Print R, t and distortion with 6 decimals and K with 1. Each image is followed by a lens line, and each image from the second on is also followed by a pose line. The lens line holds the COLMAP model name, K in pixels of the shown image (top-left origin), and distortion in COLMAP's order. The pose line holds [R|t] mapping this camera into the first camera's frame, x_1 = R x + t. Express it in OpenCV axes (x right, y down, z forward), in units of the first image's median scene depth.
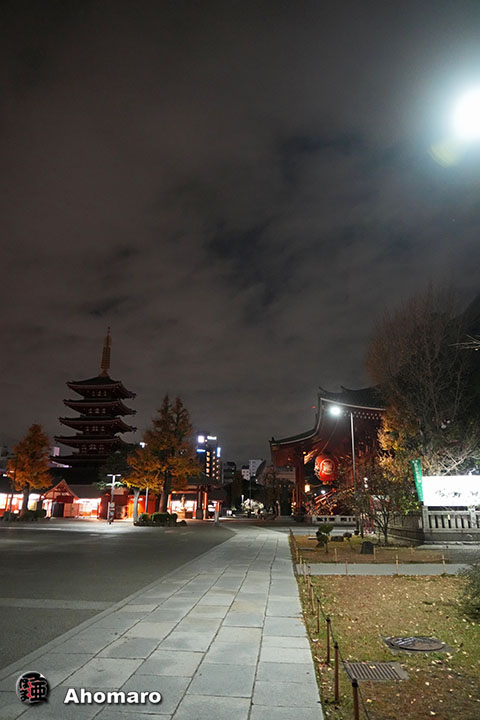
lens RADIAL K [[485.6, 0, 233.6], [0, 485.6, 361.0], [0, 0, 1]] dist [-0.041421, 0.008073]
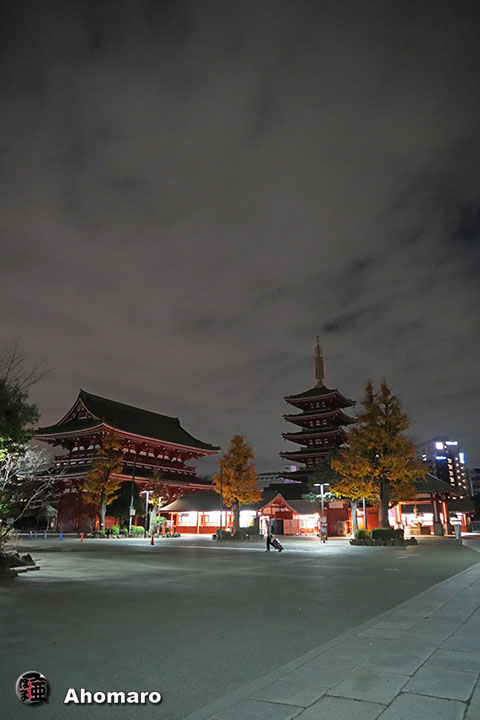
lens RADIAL K [[485.6, 0, 244.1], [0, 485.6, 355.0], [0, 0, 1]] dist [-0.041421, 0.008073]
pose [[0.898072, -0.154323, -0.411888, 0.012989], [0.136875, 0.987988, -0.071732, 0.041989], [0.418010, 0.008044, 0.908407, 0.131536]]
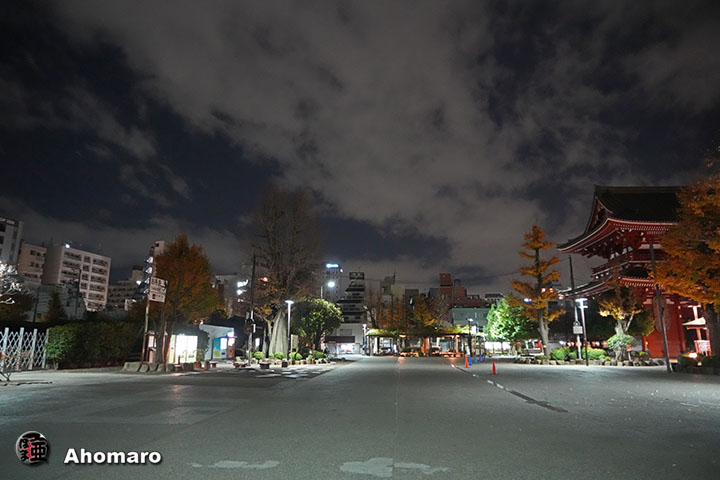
lens RADIAL K [[485.6, 0, 361.7], [0, 485.6, 235.1], [0, 0, 1]] dist [-0.041421, 0.008073]
pose [[0.023746, -0.232933, -0.972203, 0.049641], [0.288997, 0.932557, -0.216375, 0.167546], [0.957035, -0.275826, 0.089461, 0.536842]]
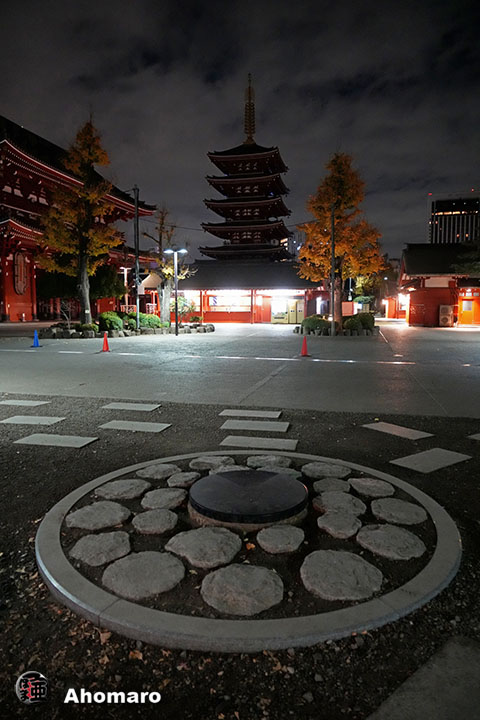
lens RADIAL K [[485.6, 0, 240.4], [0, 485.6, 355.9], [0, 0, 1]] dist [-0.041421, 0.008073]
pose [[0.987694, 0.006672, -0.156254, -0.386366], [0.054611, 0.921488, 0.384549, 0.113925], [0.146552, -0.388350, 0.909784, 0.393338]]
